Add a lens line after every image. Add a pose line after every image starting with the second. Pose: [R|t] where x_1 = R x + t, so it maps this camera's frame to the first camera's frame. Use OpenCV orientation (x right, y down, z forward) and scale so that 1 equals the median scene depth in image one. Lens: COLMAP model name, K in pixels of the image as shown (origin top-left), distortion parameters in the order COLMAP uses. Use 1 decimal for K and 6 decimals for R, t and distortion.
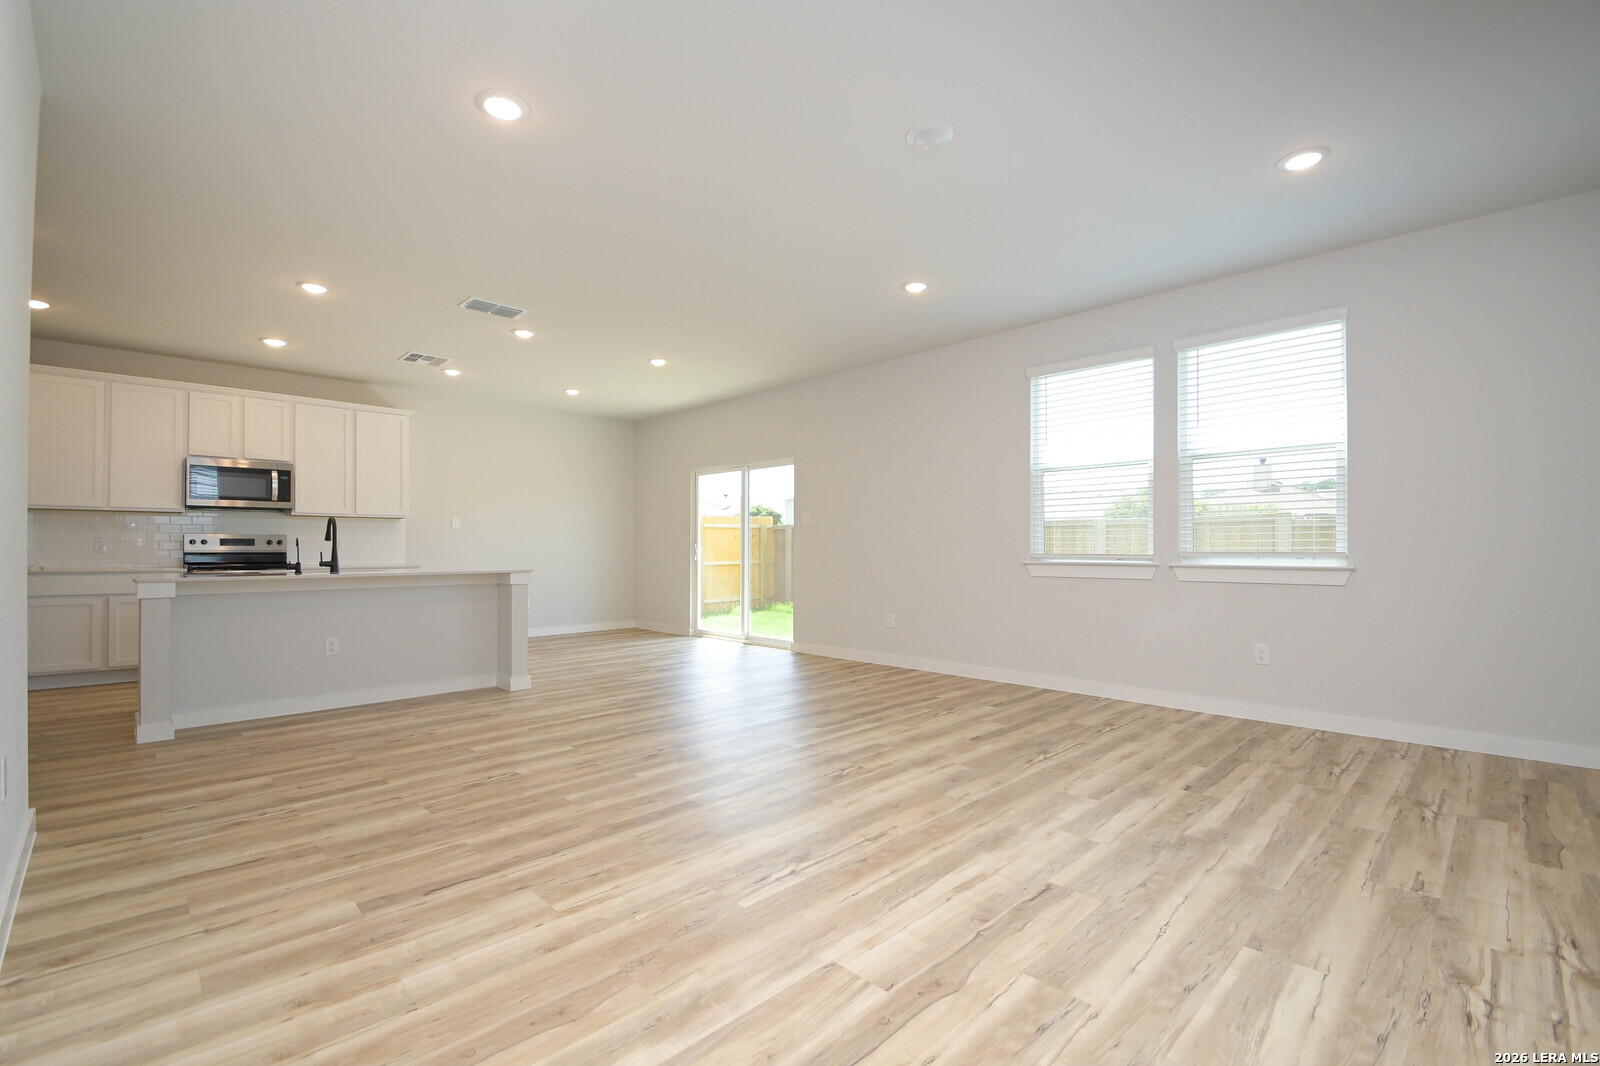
lens RADIAL K [[704.4, 0, 790.4], [0, 704.4, 538.1], [0, 0, 1]] dist [-0.000032, -0.007705]
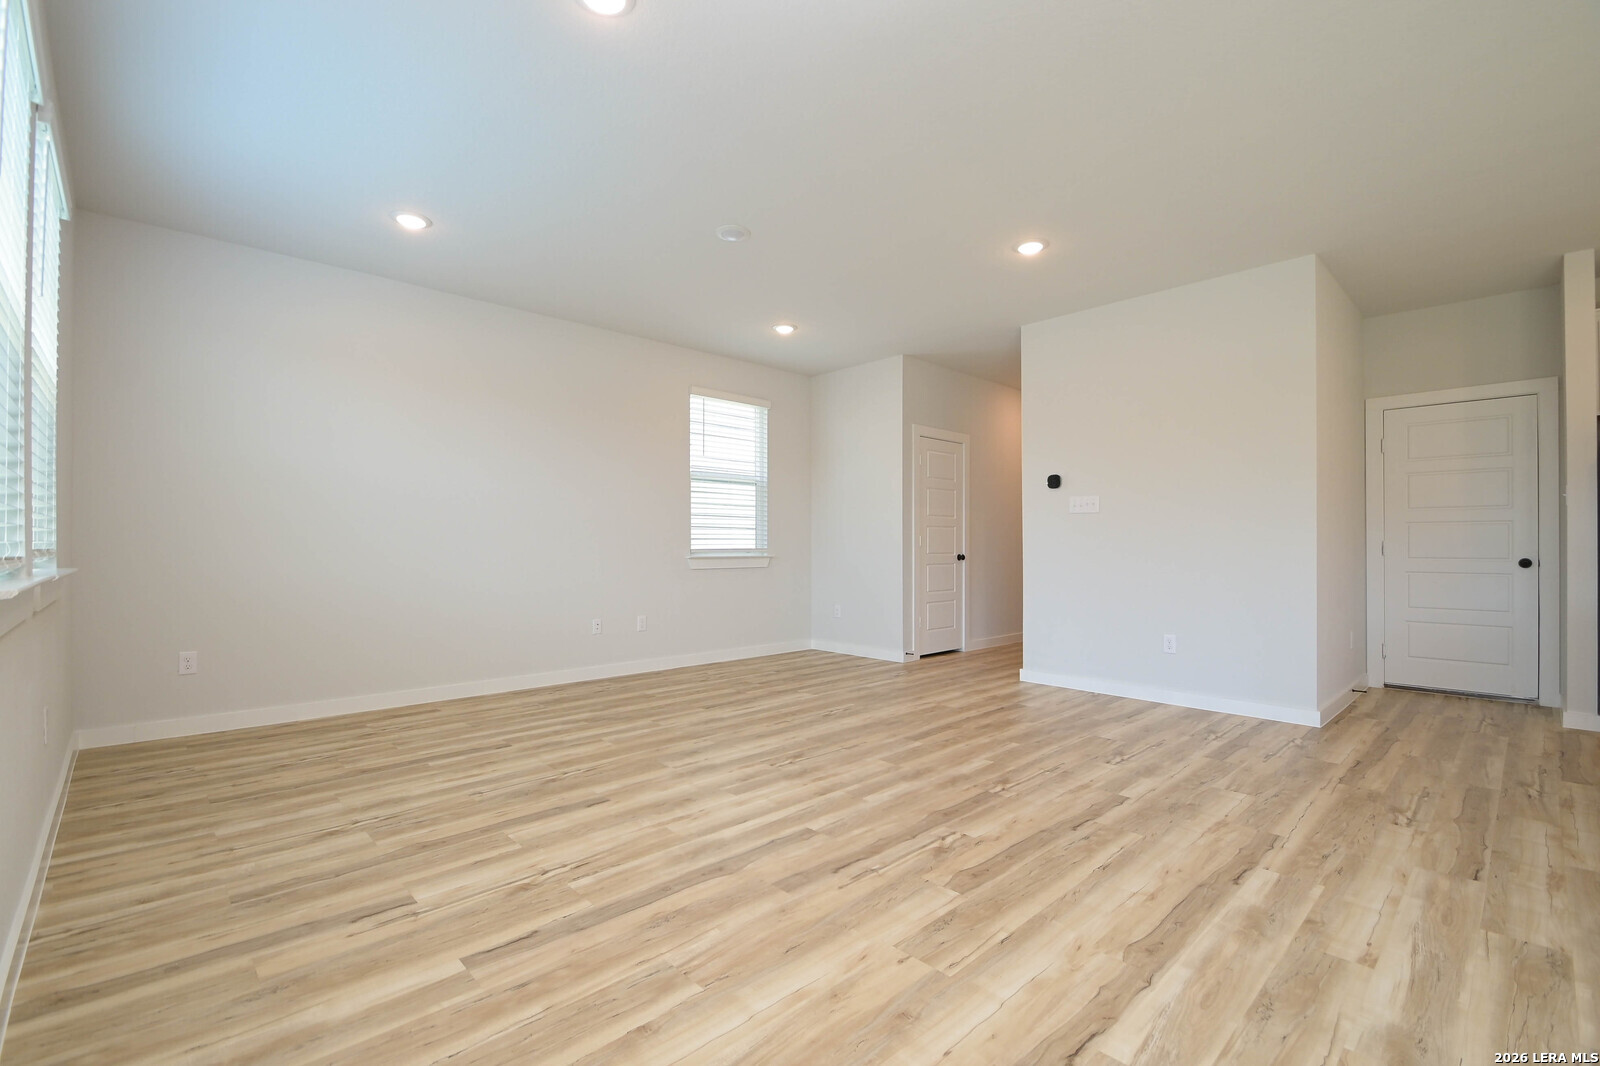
lens RADIAL K [[704.4, 0, 792.6], [0, 704.4, 536.2], [0, 0, 1]] dist [-0.000032, -0.007705]
pose [[-0.999908, -0.000386, 0.013569, 0.056132], [-0.000793, 0.999548, -0.030051, 0.032331], [-0.013551, -0.030059, -0.999456, 1.951027]]
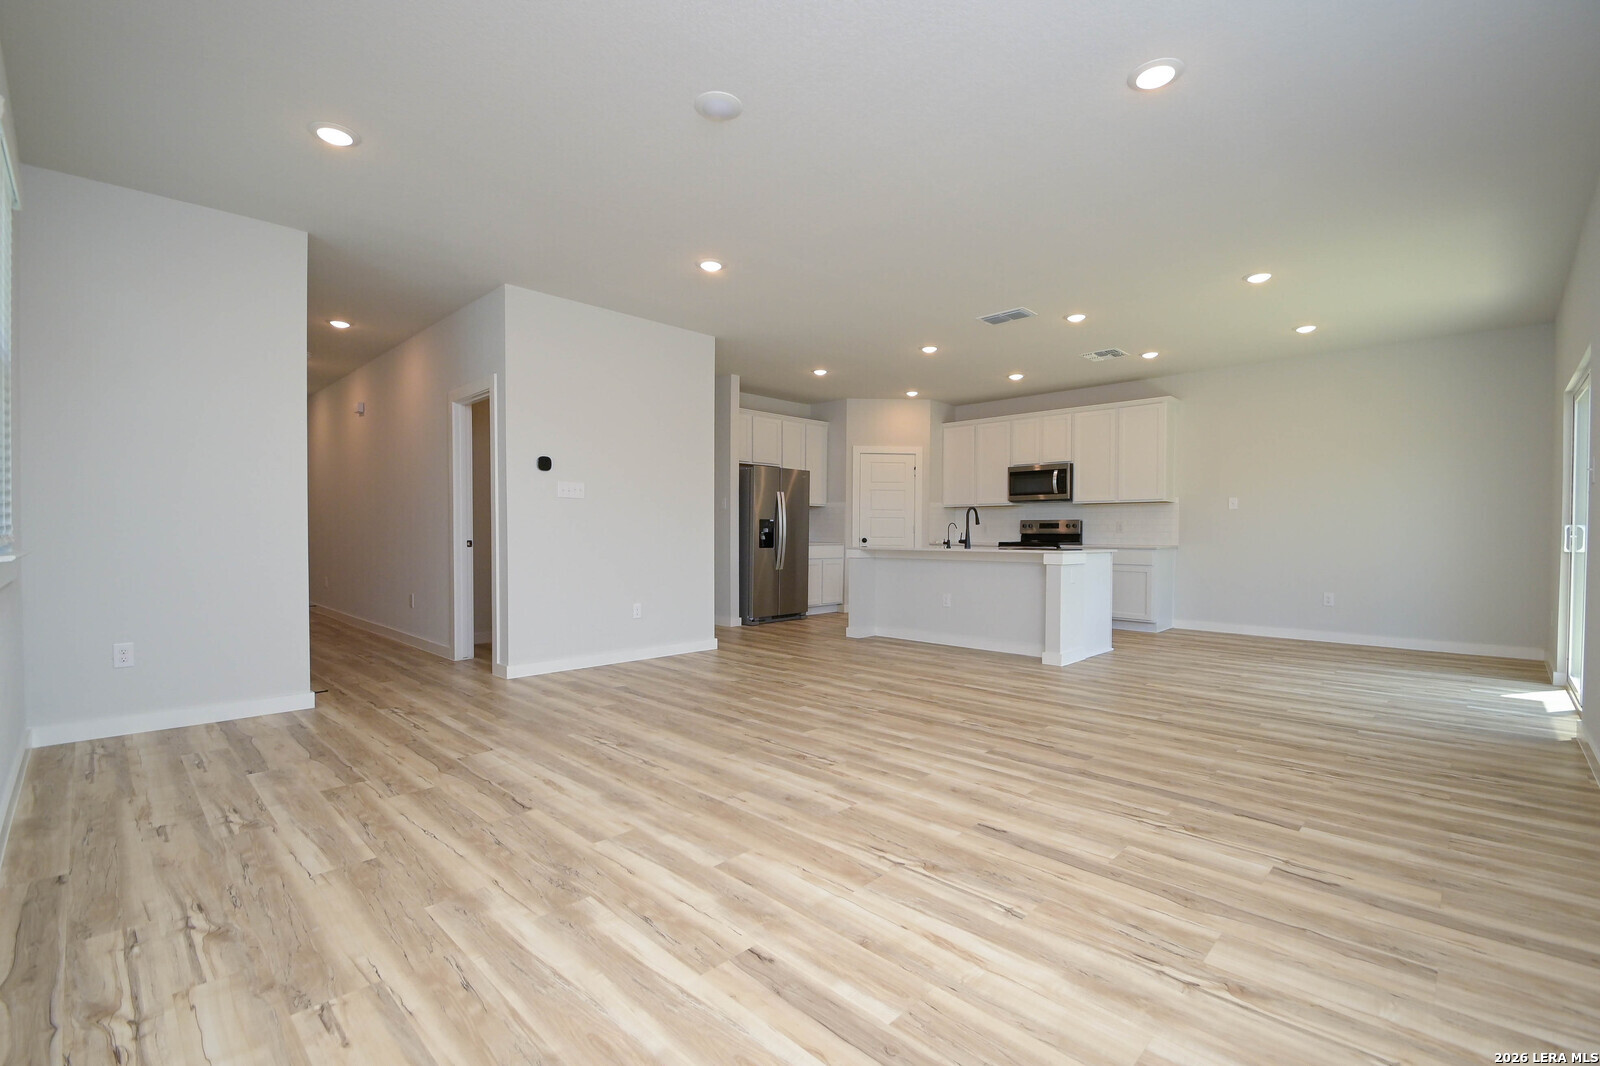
lens RADIAL K [[704.4, 0, 795.1], [0, 704.4, 534.1], [0, 0, 1]] dist [-0.000032, -0.007705]
pose [[0.022767, 0.005720, -0.999724, 1.002870], [0.012238, 0.999907, 0.006000, 0.014175], [0.999666, -0.012371, 0.022695, 0.911203]]
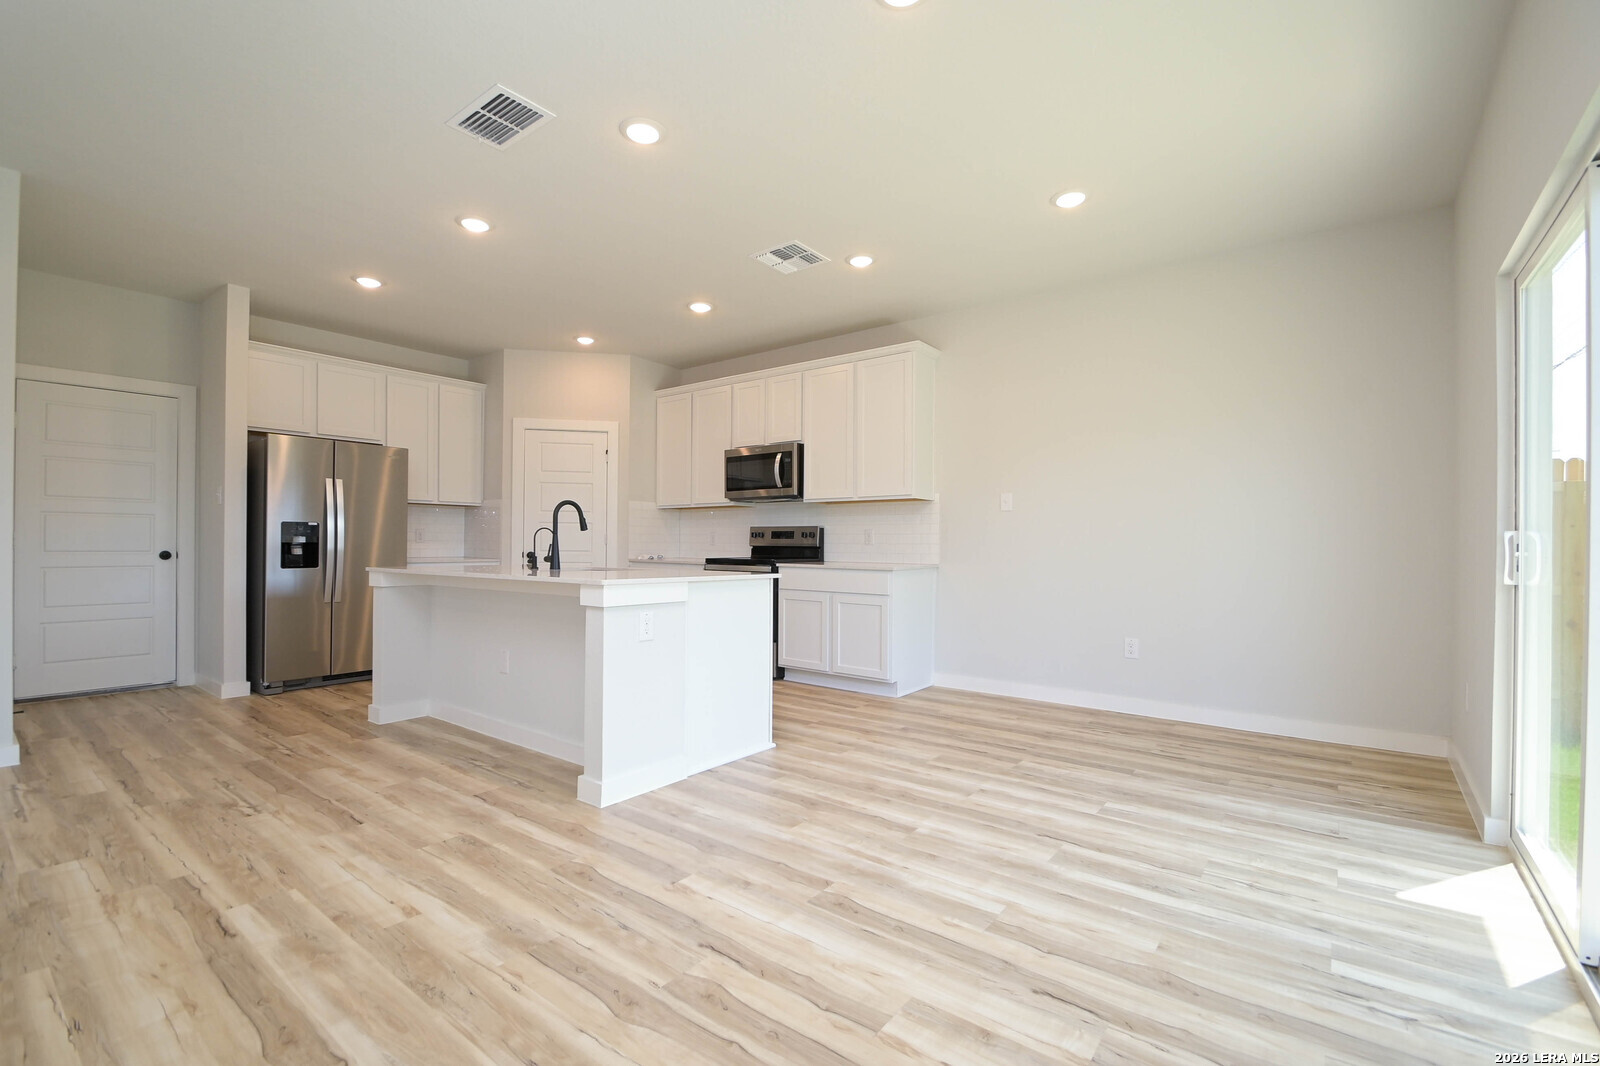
lens RADIAL K [[704.4, 0, 796.3], [0, 704.4, 534.2], [0, 0, 1]] dist [-0.000032, -0.007705]
pose [[0.138033, -0.010846, -0.990368, 0.260434], [0.009614, 0.999908, -0.009610, 0.026088], [0.990381, -0.008195, 0.138124, 1.660392]]
